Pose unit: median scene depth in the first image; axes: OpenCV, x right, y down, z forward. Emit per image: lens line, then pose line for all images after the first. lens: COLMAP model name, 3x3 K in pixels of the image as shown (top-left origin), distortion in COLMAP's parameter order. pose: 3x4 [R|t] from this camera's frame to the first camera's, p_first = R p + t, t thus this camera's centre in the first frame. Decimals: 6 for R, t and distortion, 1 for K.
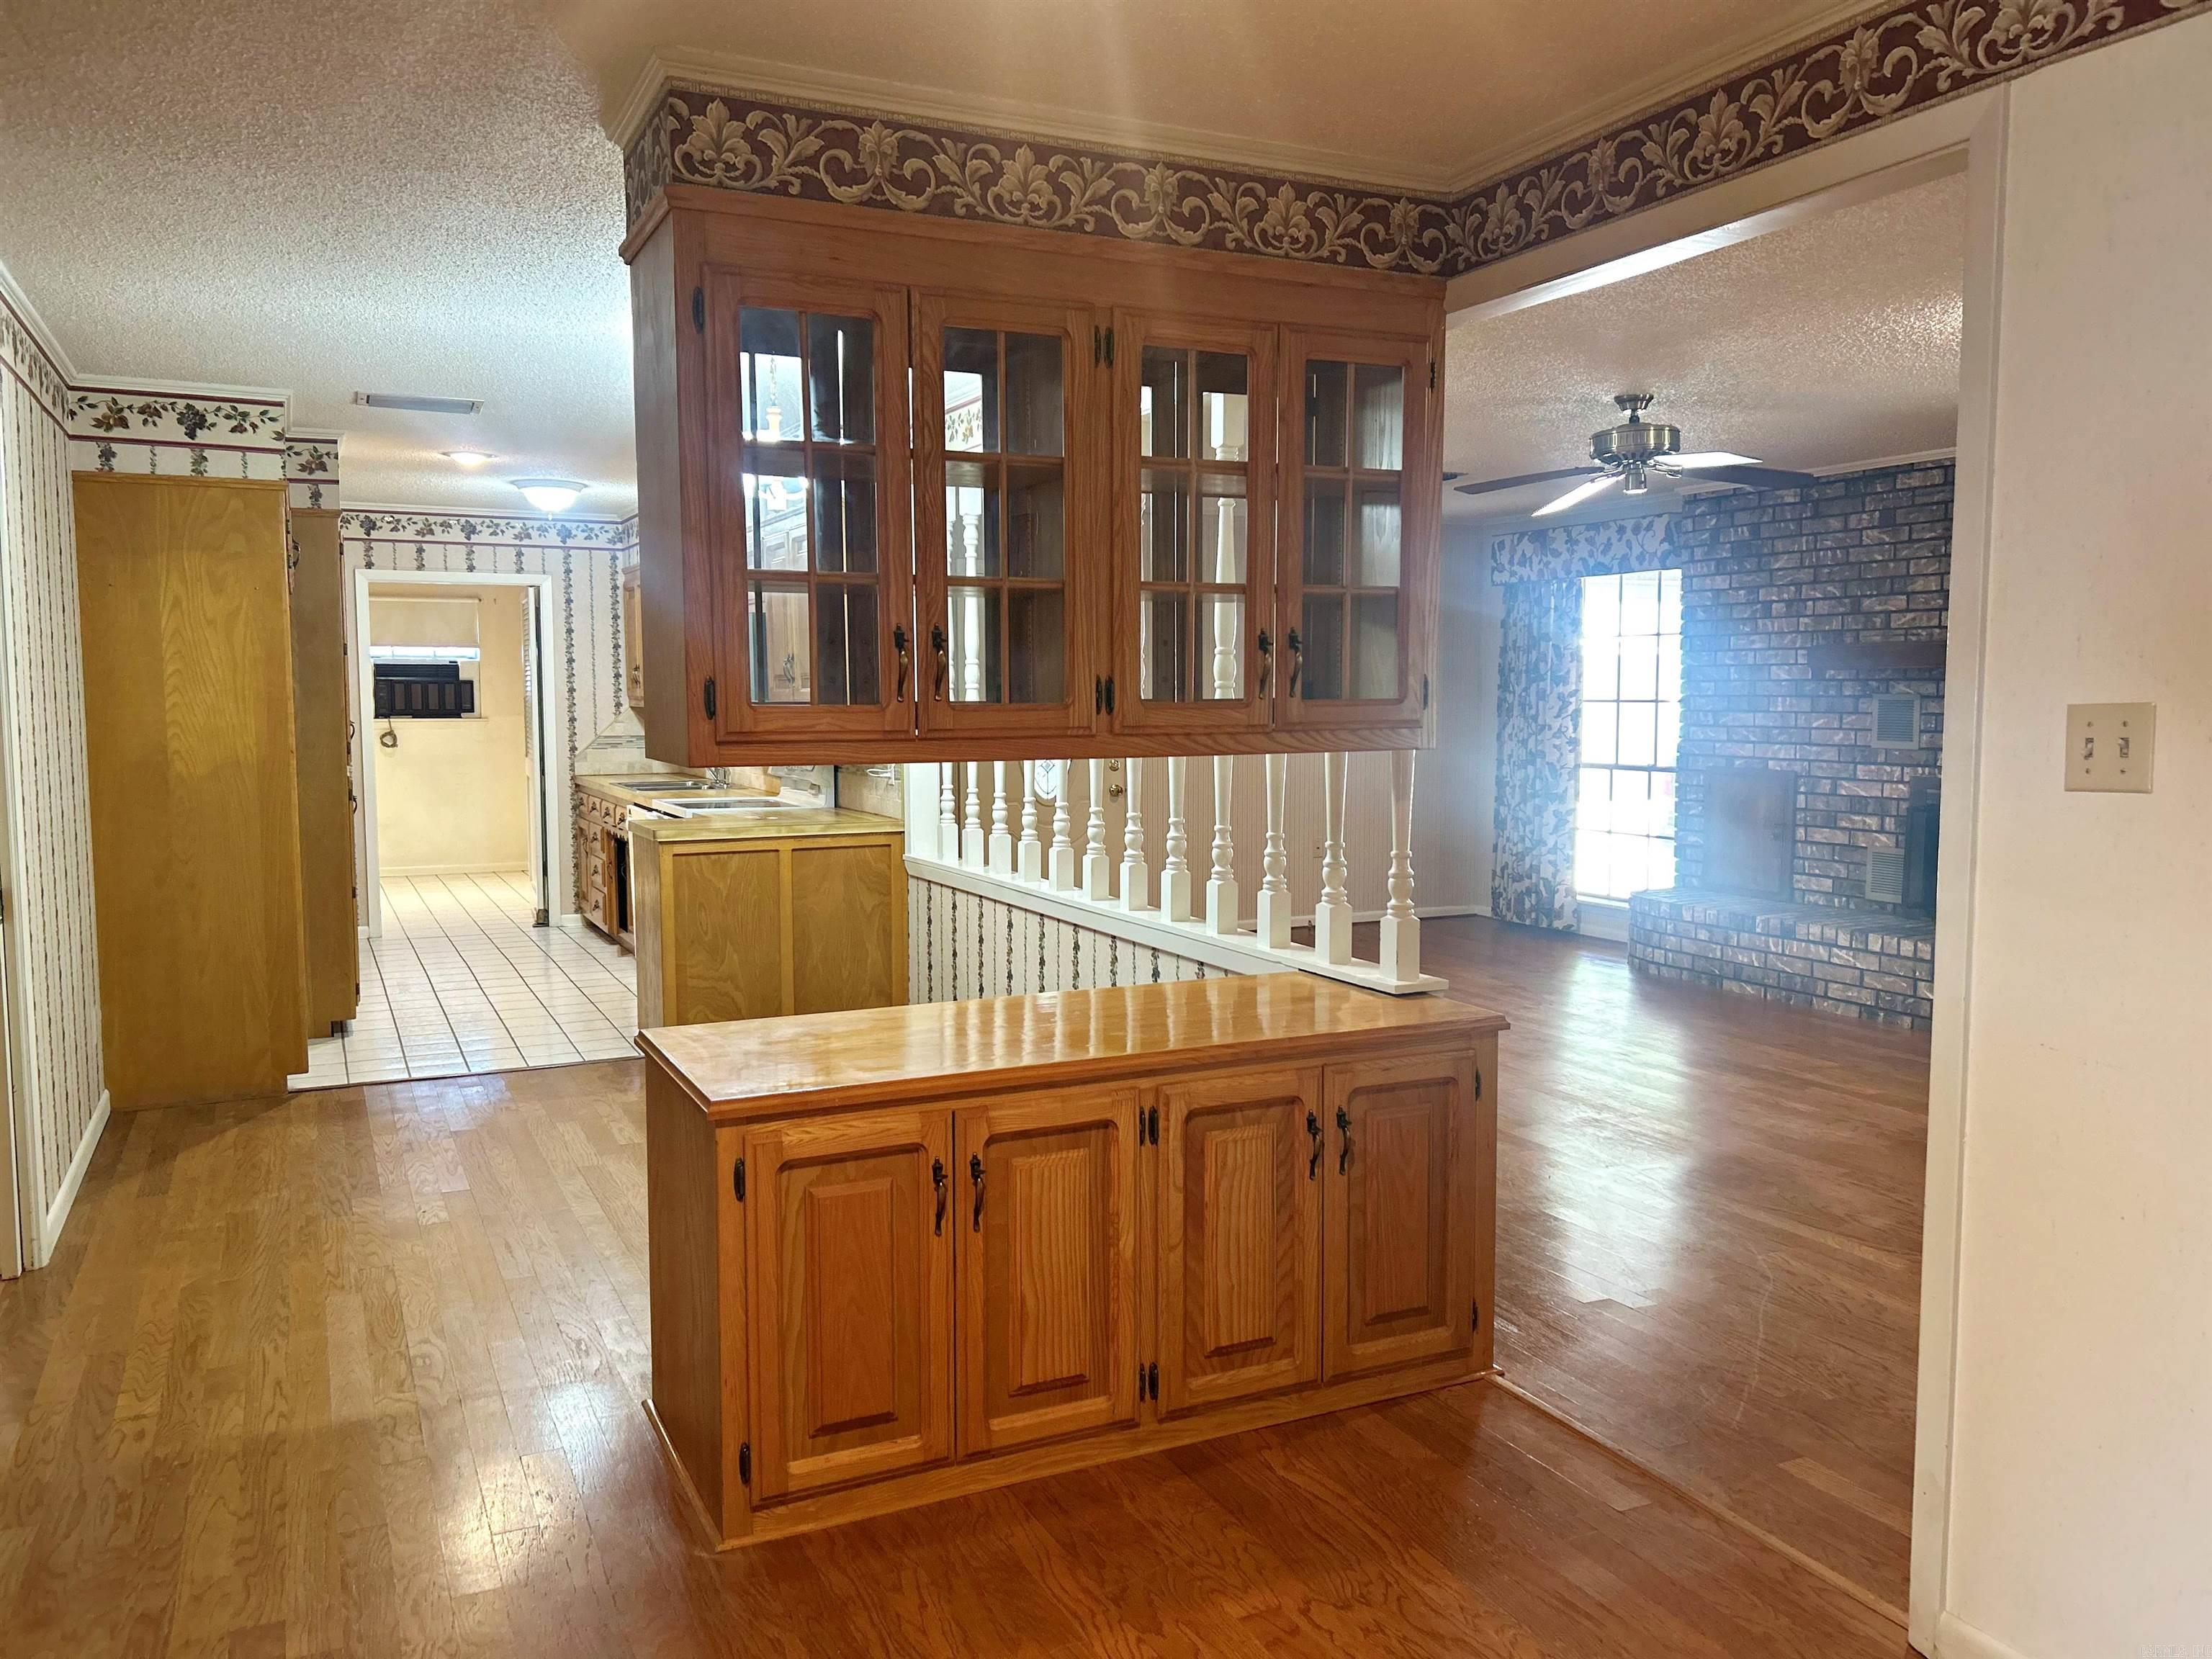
lens RADIAL K [[1666.2, 0, 1124.5], [0, 1666.2, 833.6], [0, 0, 1]] dist [0.065008, -0.075798]
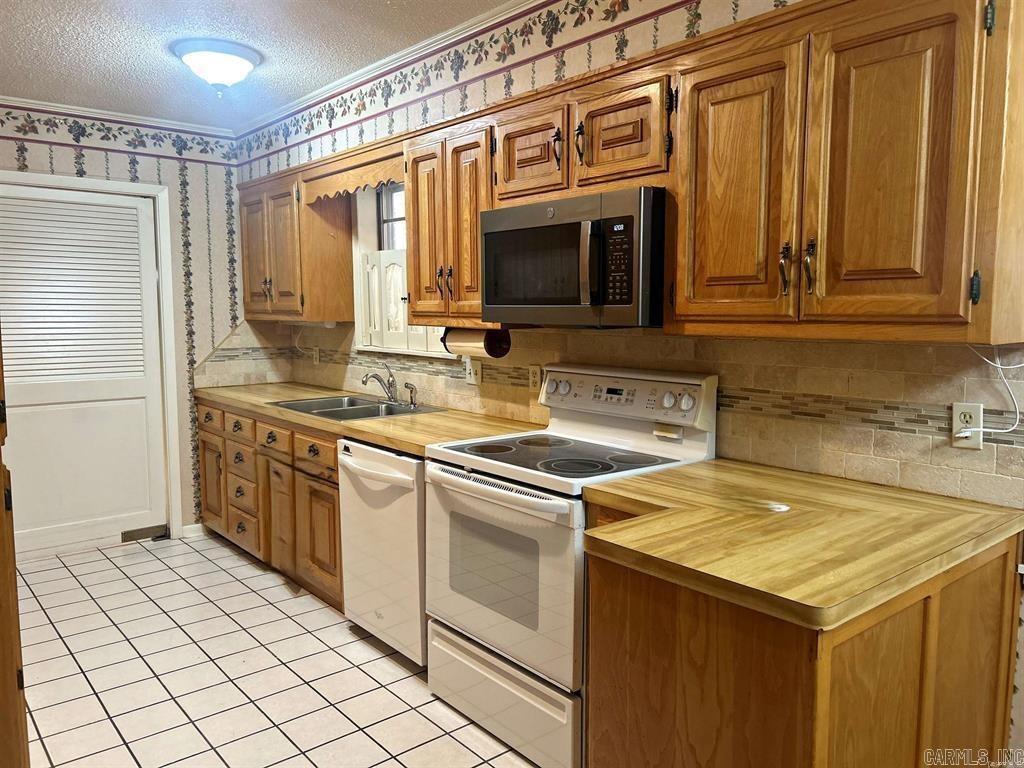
lens RADIAL K [[771.4, 0, 518.0], [0, 771.4, 386.9], [0, 0, 1]] dist [0.065008, -0.075798]
pose [[0.970387, -0.024448, 0.240317, -0.320920], [0.021875, 0.999671, 0.013369, -0.048231], [-0.240565, -0.007716, 0.970602, 0.638932]]
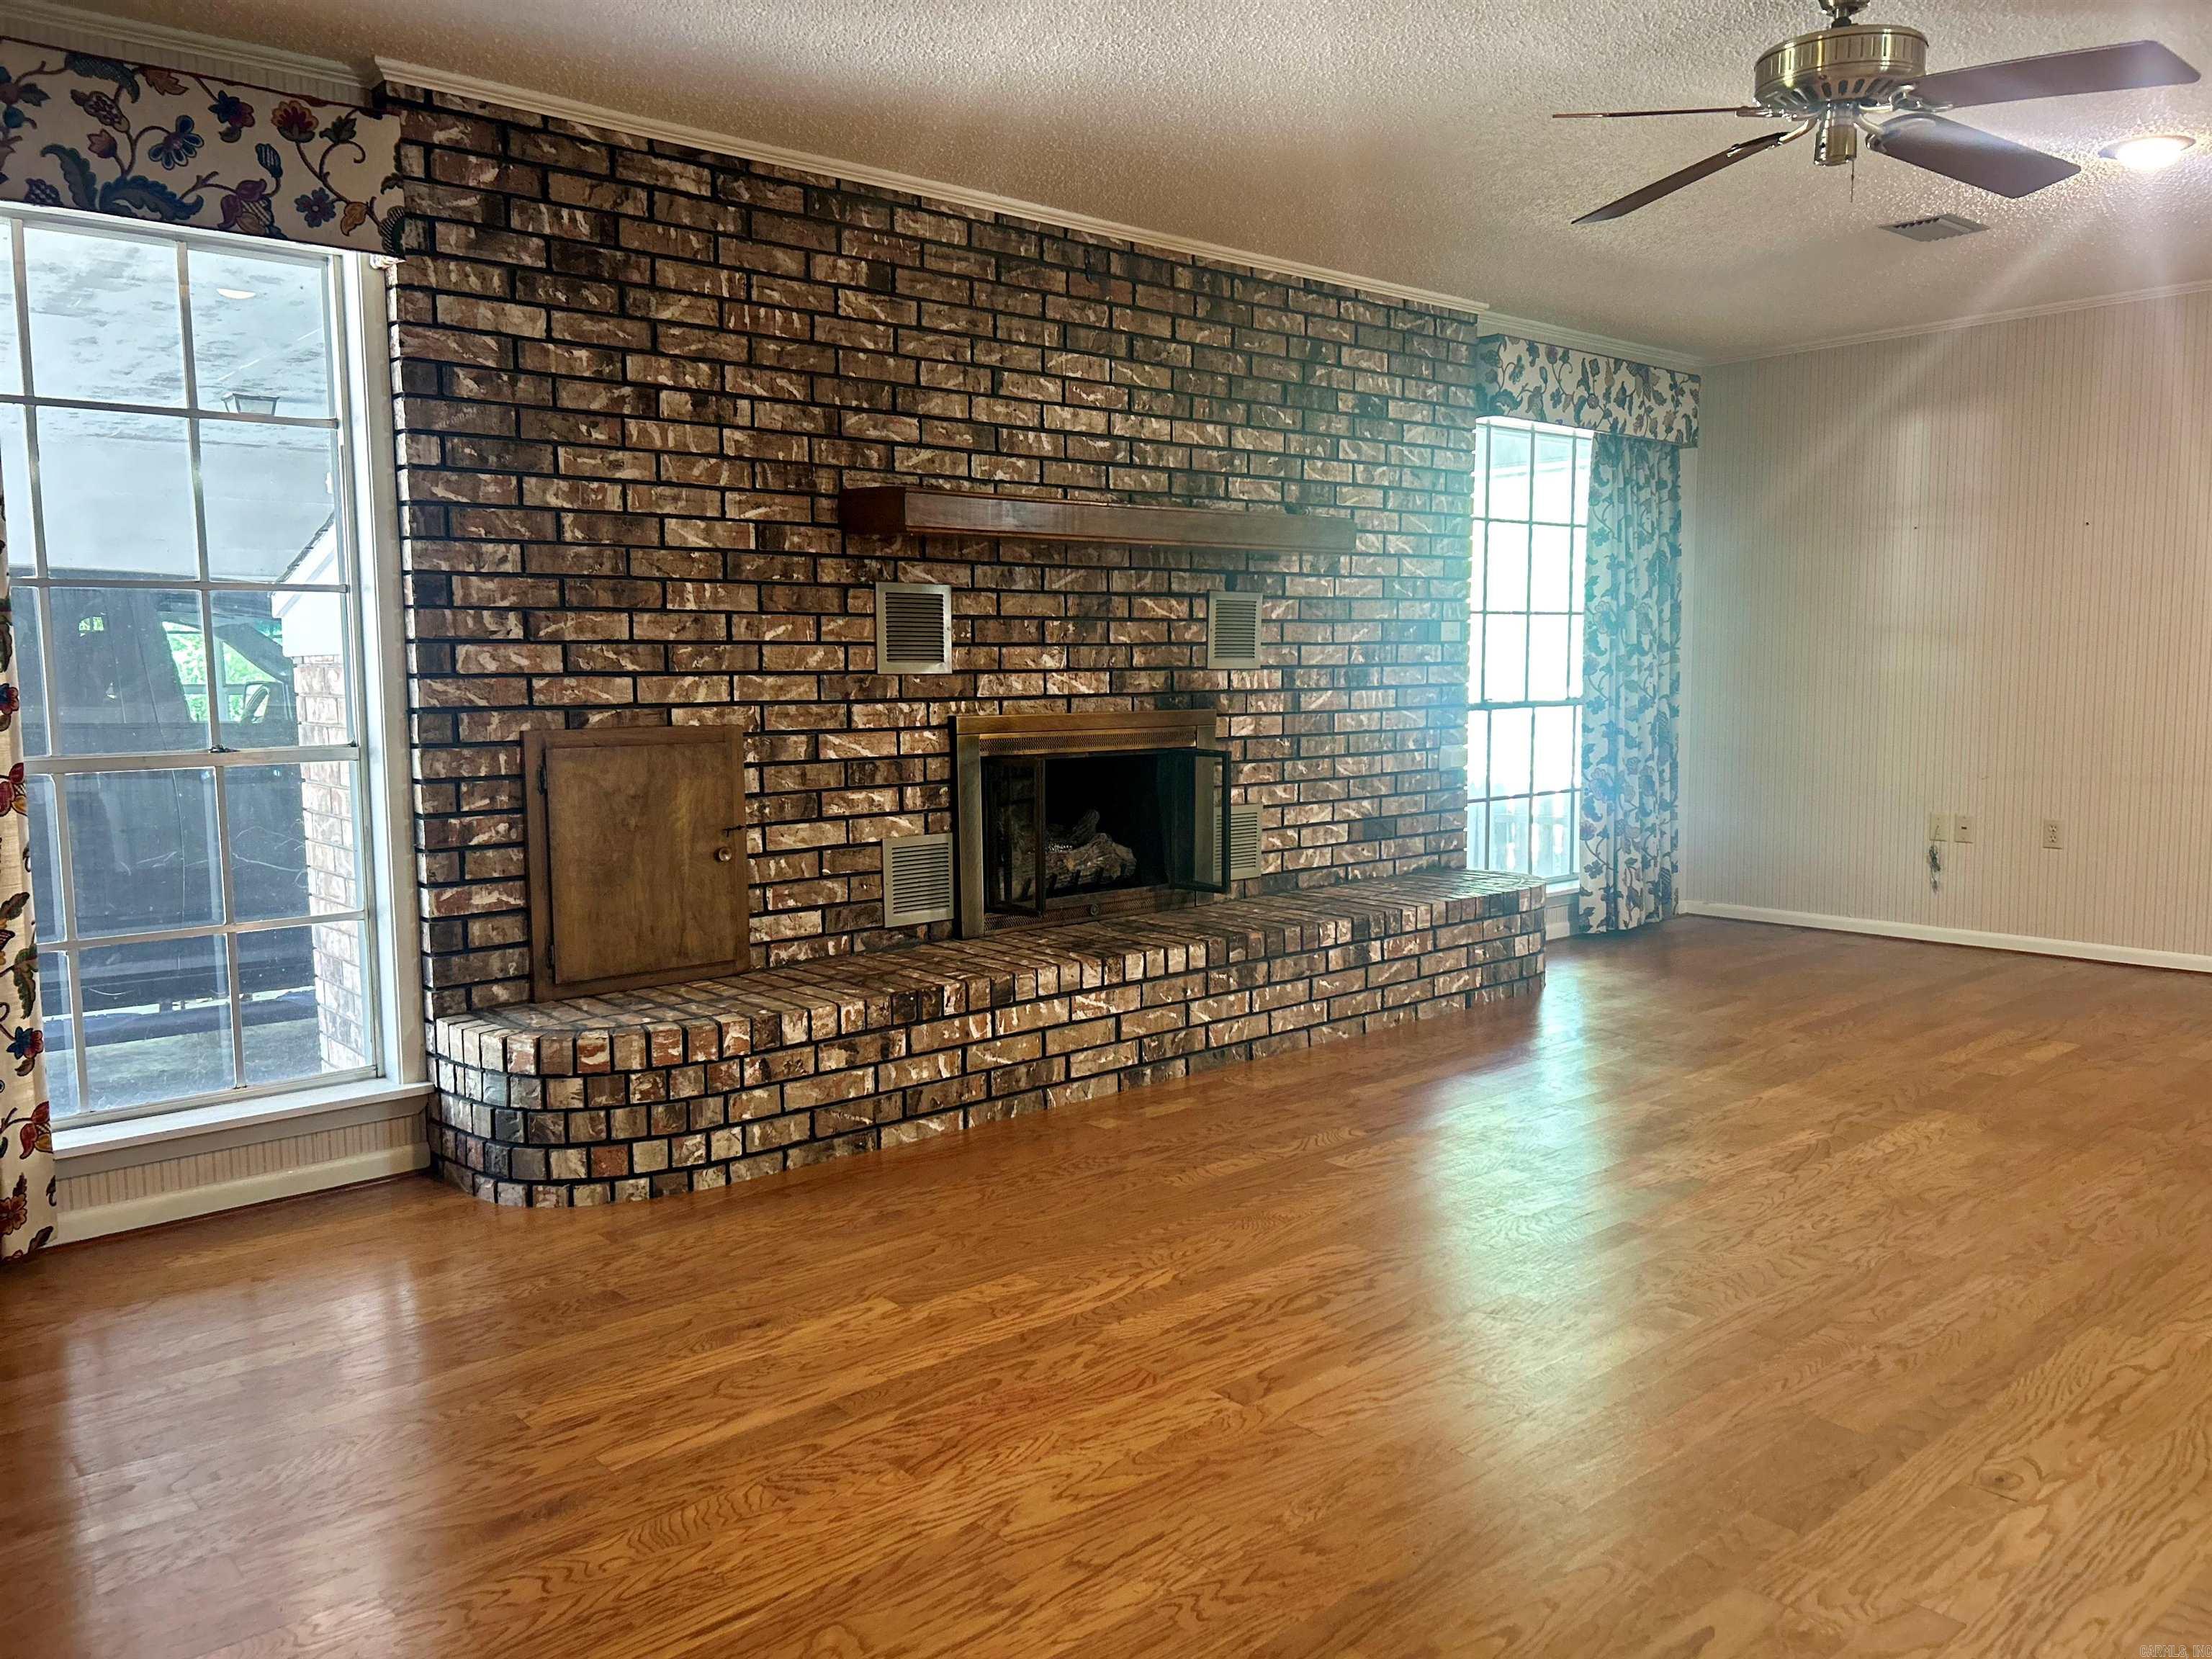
lens RADIAL K [[1666.2, 0, 1110.0], [0, 1666.2, 849.3], [0, 0, 1]] dist [0.065008, -0.075798]
pose [[-0.257576, -0.102337, 0.960824, -0.145691], [0.095546, 0.986805, 0.130718, -0.058631], [-0.961523, 0.125472, -0.244399, 1.066161]]
